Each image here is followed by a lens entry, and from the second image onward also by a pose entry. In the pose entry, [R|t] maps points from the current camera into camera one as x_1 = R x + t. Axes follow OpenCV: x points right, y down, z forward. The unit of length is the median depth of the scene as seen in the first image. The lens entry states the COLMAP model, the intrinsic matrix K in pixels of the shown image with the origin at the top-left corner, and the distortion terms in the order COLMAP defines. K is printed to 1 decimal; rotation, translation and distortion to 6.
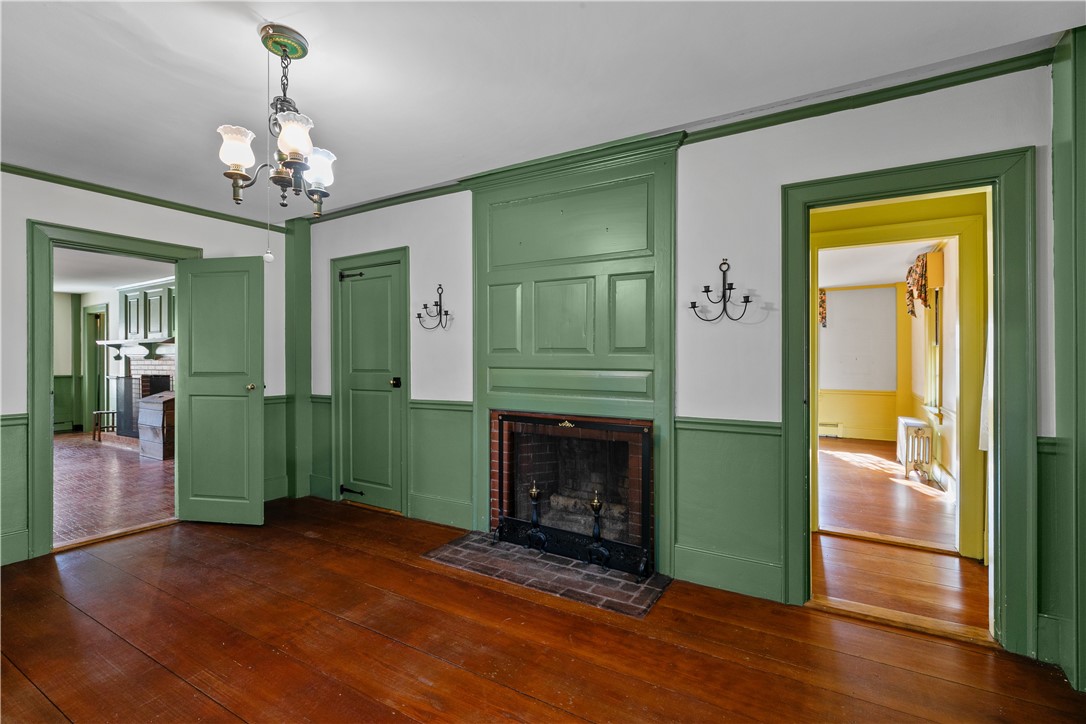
lens RADIAL K [[507.7, 0, 541.1], [0, 507.7, 359.4], [0, 0, 1]] dist [-0.000085, 0.000583]
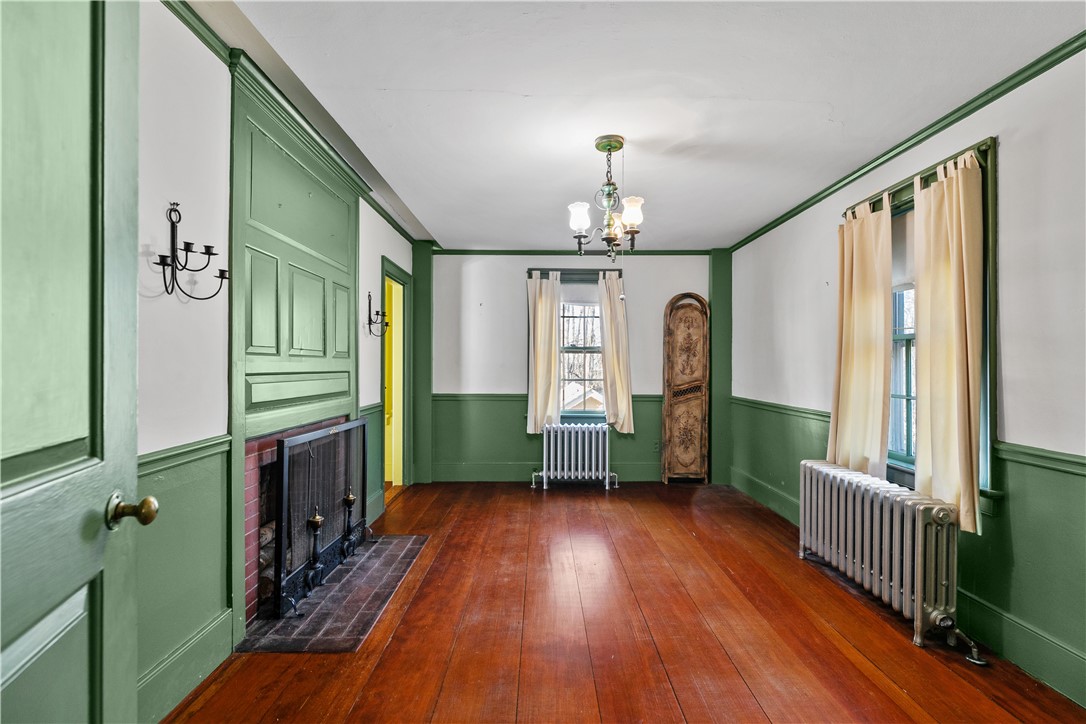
lens RADIAL K [[507.7, 0, 542.8], [0, 507.7, 363.2], [0, 0, 1]] dist [-0.000085, 0.000583]
pose [[-0.541295, 0.001777, 0.840831, -1.061678], [0.004328, 0.999990, 0.000673, -0.013012], [-0.840822, 0.004003, -0.541297, 1.266495]]
